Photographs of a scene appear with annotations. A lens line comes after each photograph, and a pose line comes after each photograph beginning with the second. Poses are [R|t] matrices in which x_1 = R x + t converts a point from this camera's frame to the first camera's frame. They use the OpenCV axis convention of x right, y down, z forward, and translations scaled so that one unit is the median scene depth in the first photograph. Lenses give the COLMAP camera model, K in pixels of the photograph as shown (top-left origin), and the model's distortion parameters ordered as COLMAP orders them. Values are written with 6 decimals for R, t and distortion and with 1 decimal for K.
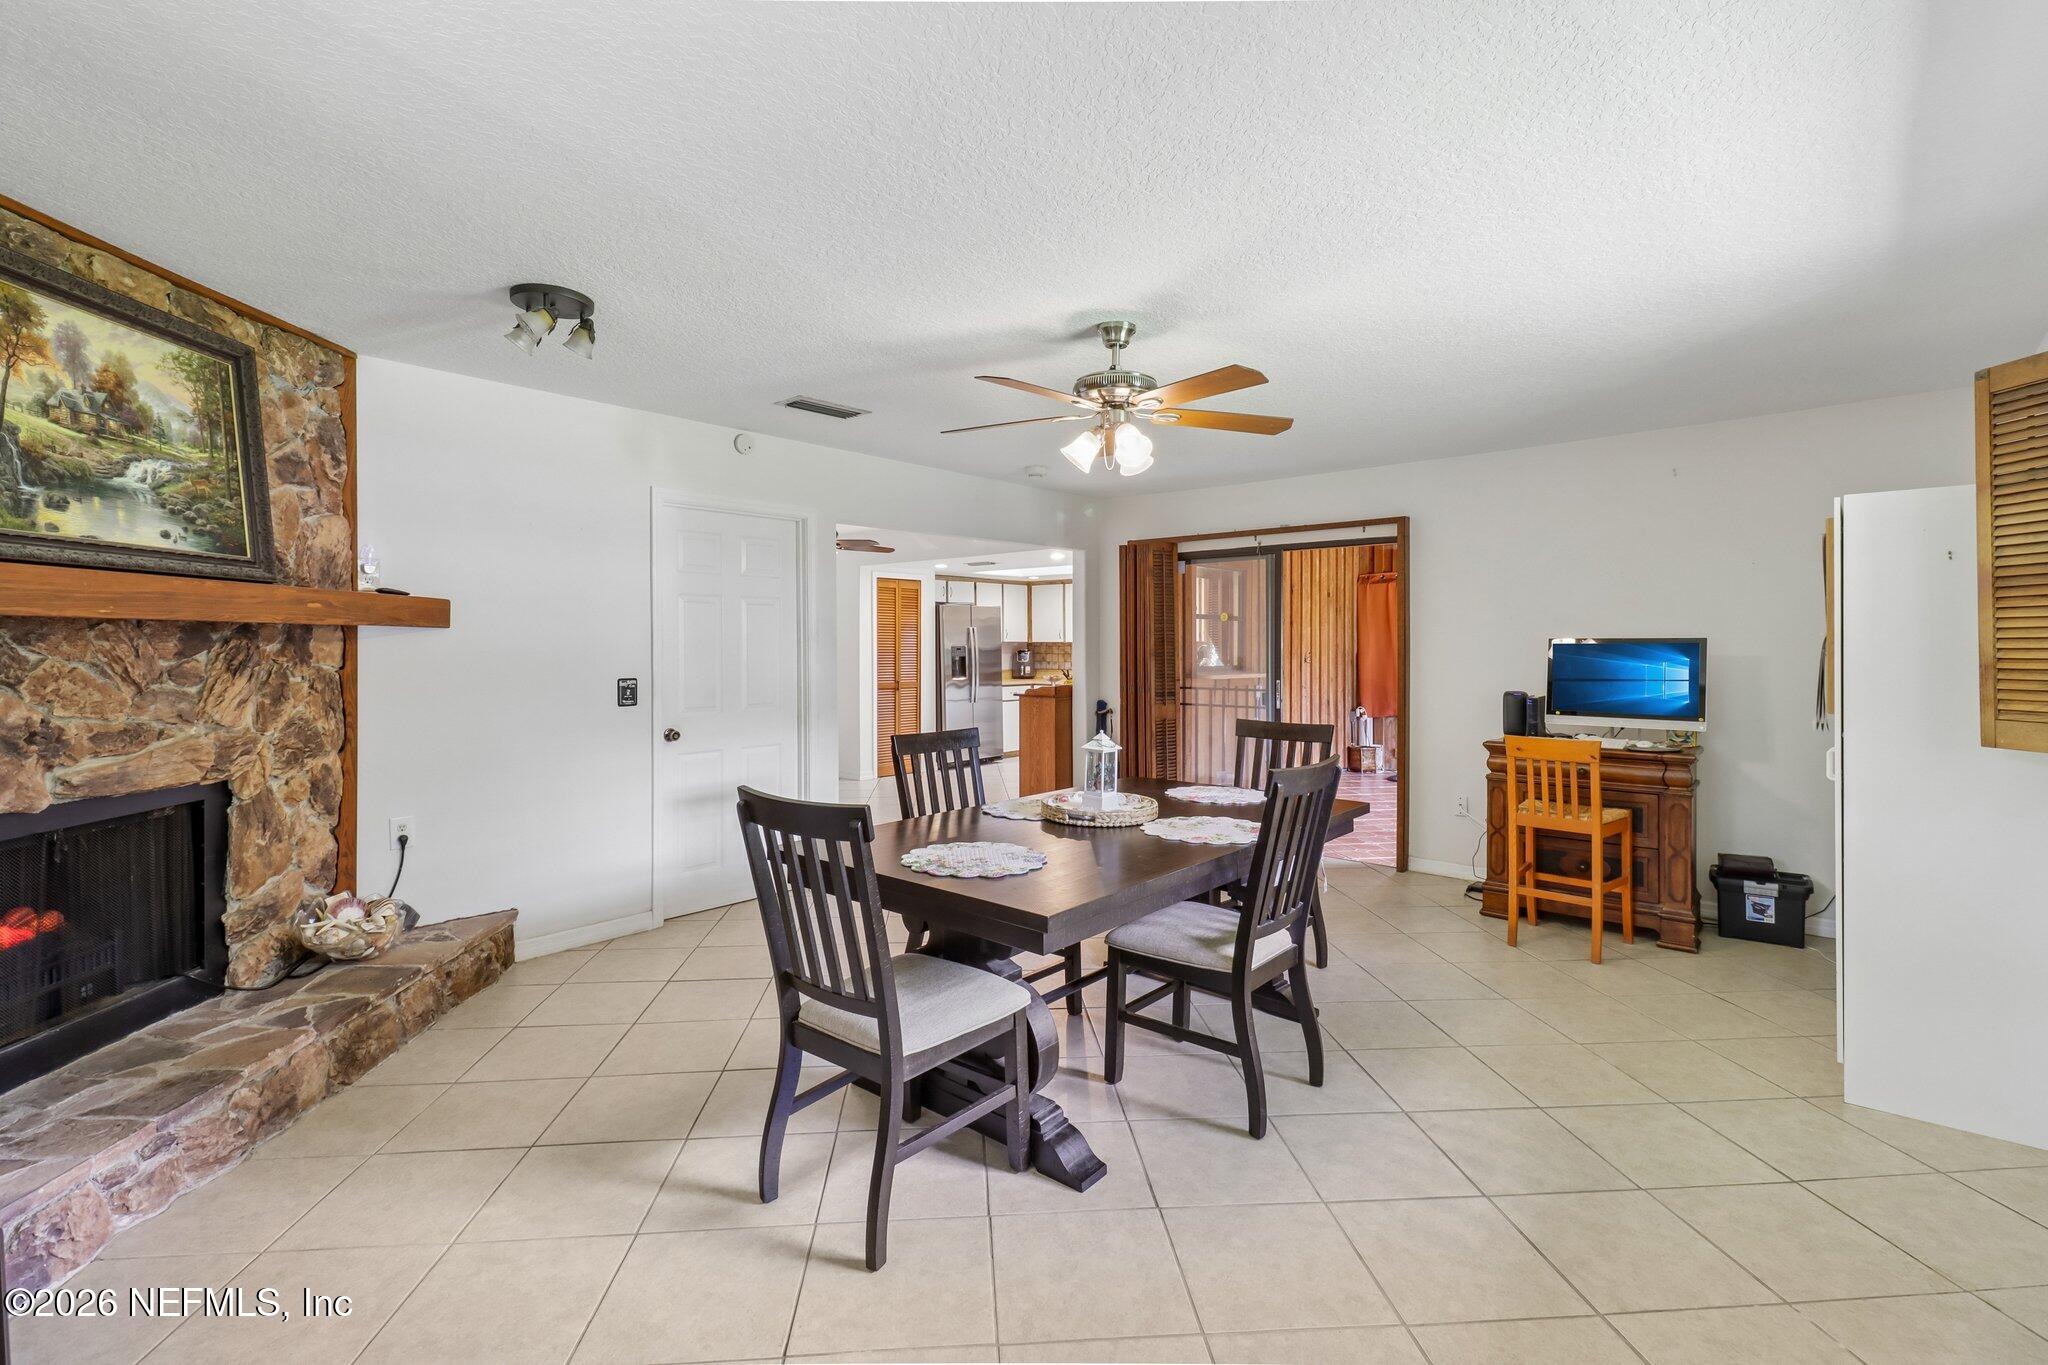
lens RADIAL K [[934.9, 0, 1025.8], [0, 934.9, 651.4], [0, 0, 1]] dist [0.030369, -0.015047]
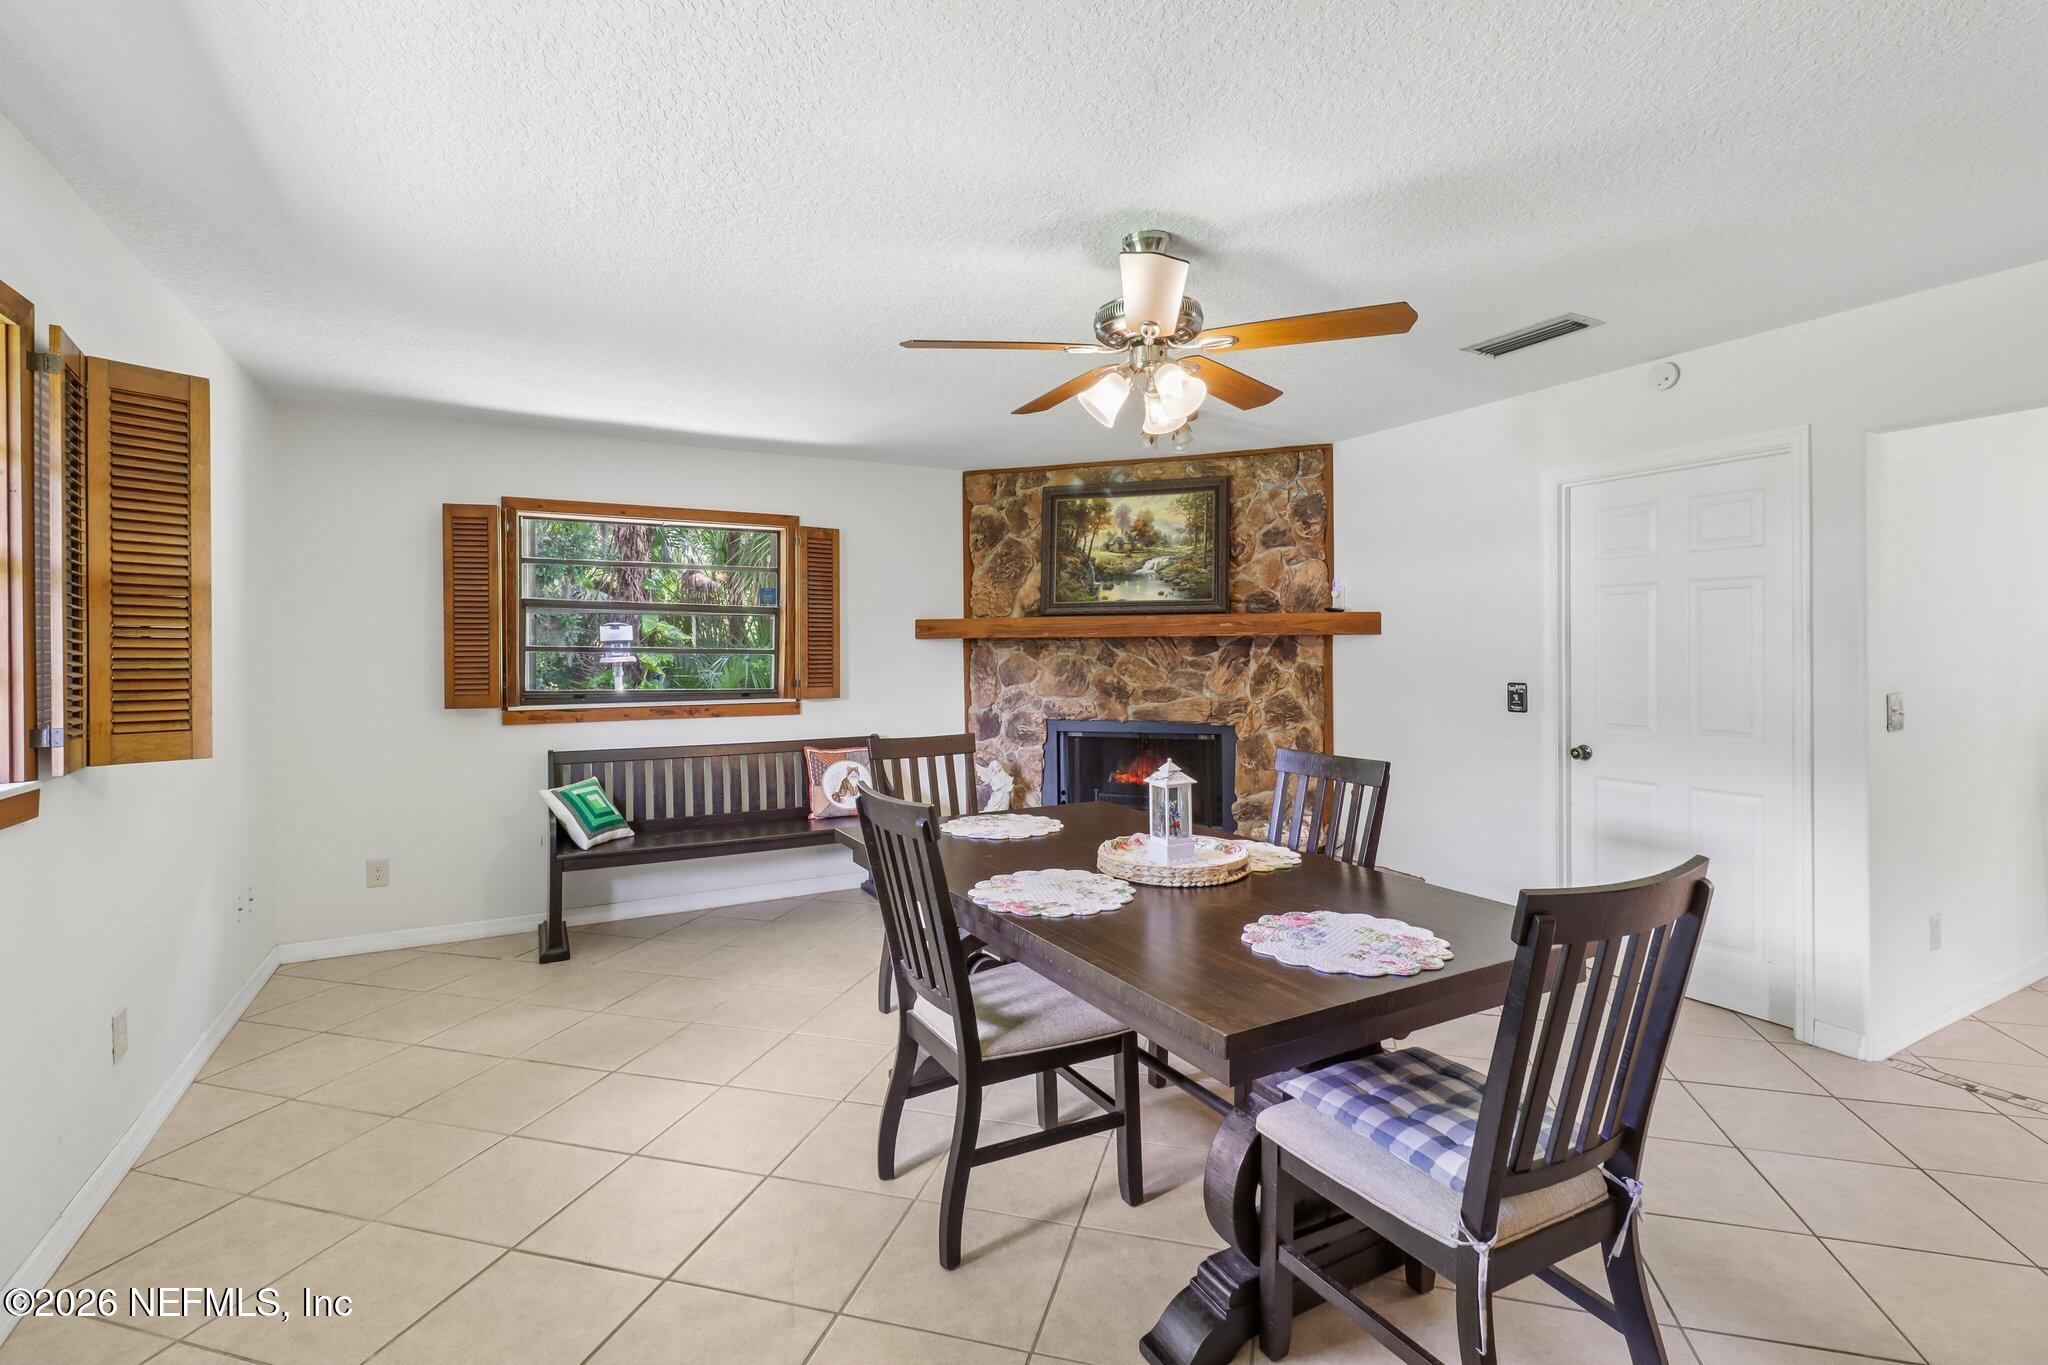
lens RADIAL K [[934.9, 0, 1025.8], [0, 934.9, 651.4], [0, 0, 1]] dist [0.030369, -0.015047]
pose [[-0.340957, 0.005219, -0.940064, 0.962627], [-0.002576, 0.999976, 0.006486, -0.011984], [0.940075, 0.004633, -0.340935, 1.293917]]
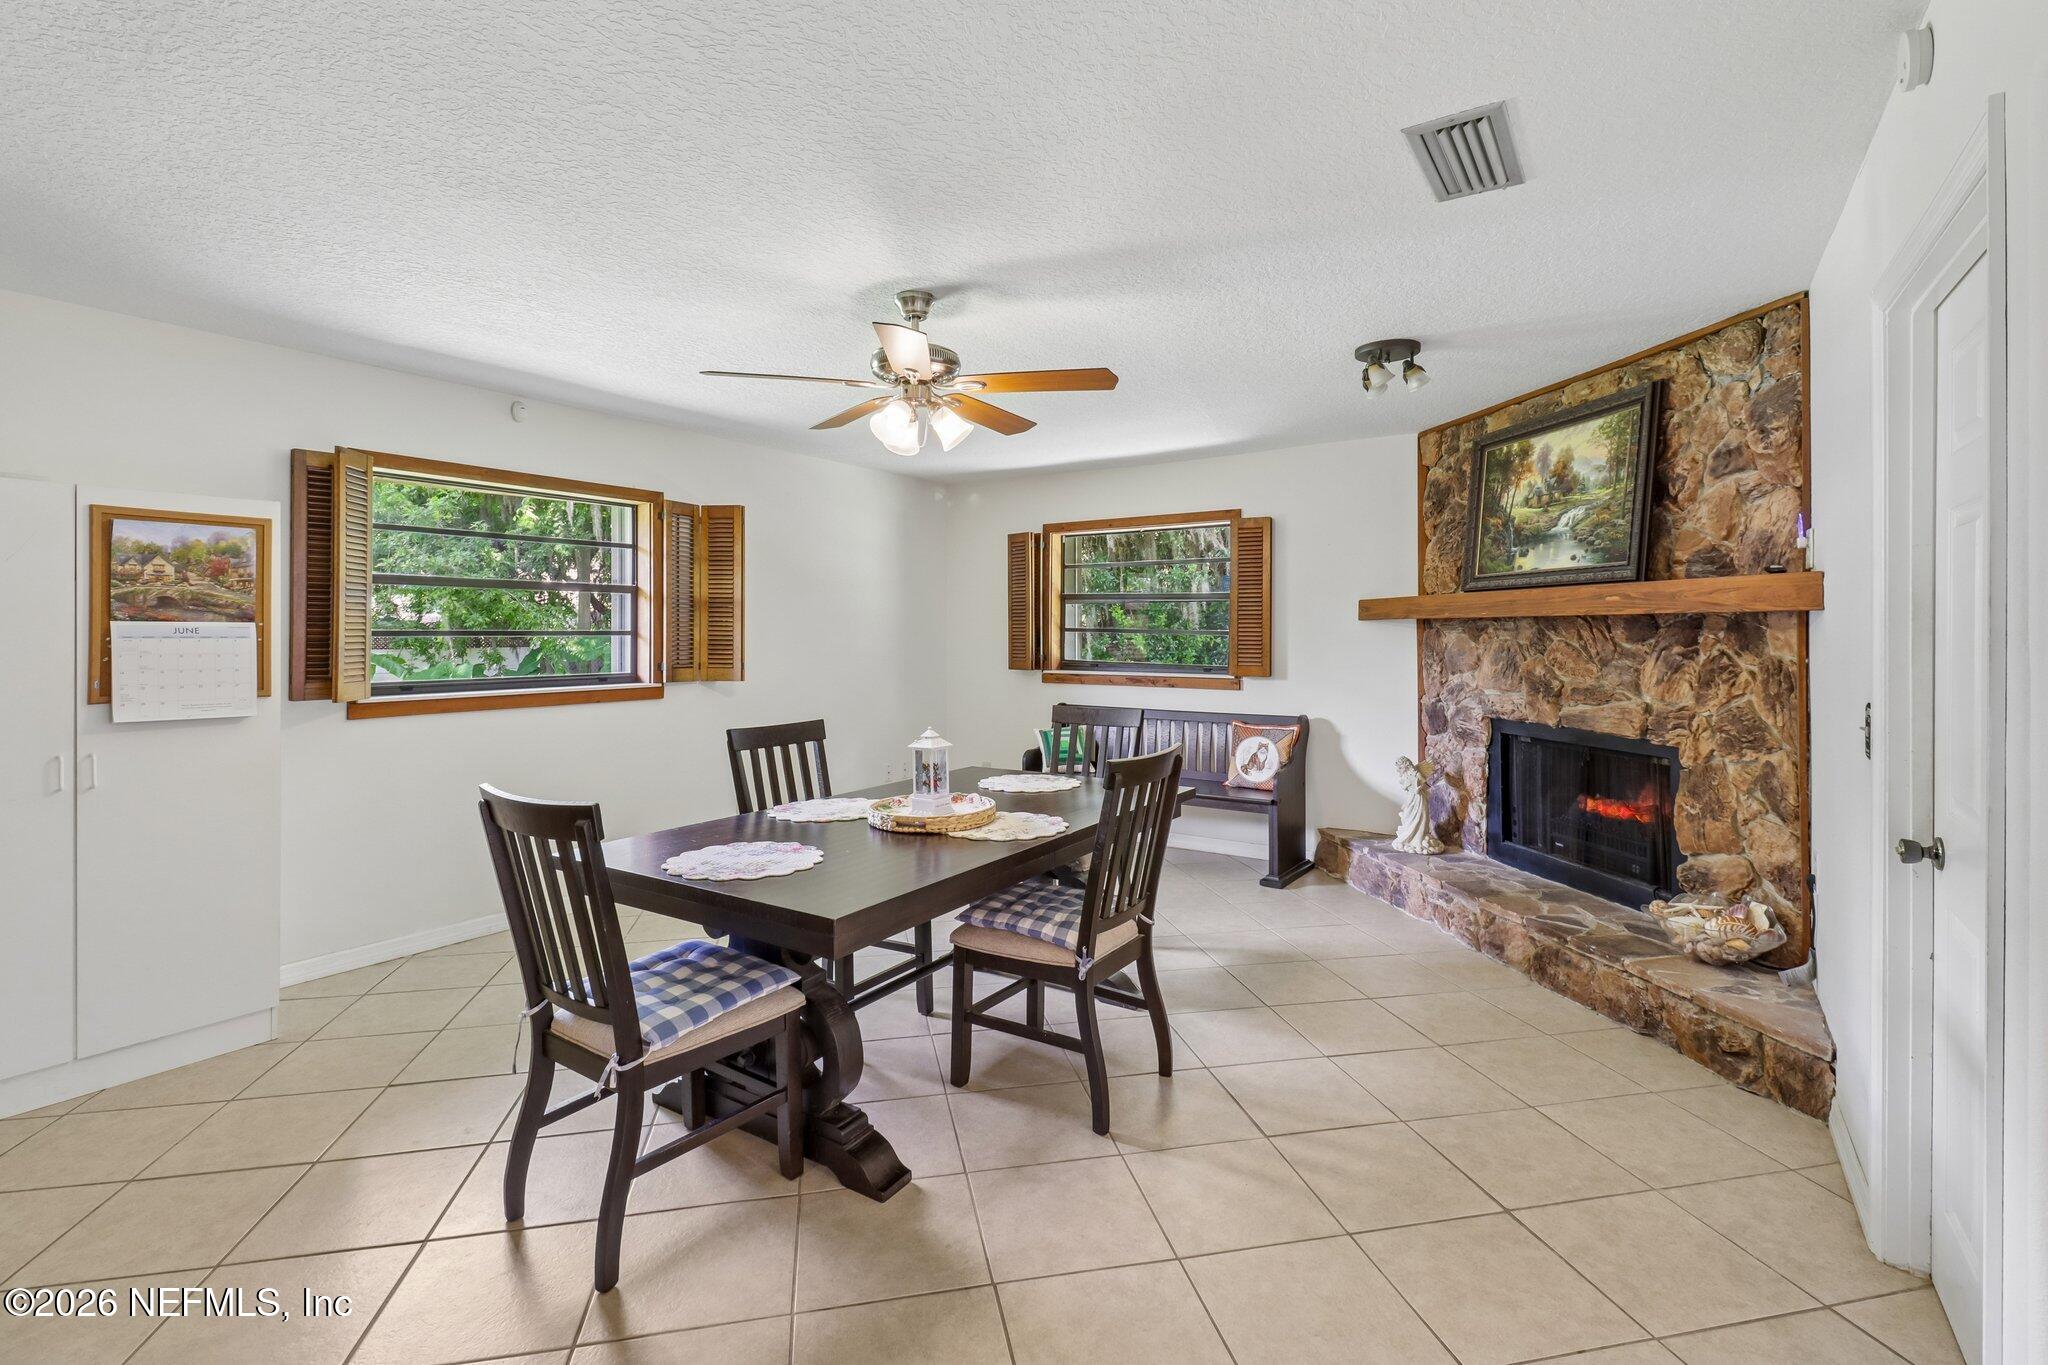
lens RADIAL K [[942.1, 0, 1017.9], [0, 942.1, 635.1], [0, 0, 1]] dist [0.015223, -0.000844]
pose [[-0.992630, 0.002886, -0.121152, 0.122712], [0.001257, 0.999908, 0.013521, -0.021451], [0.121179, 0.013269, -0.992542, 2.176829]]
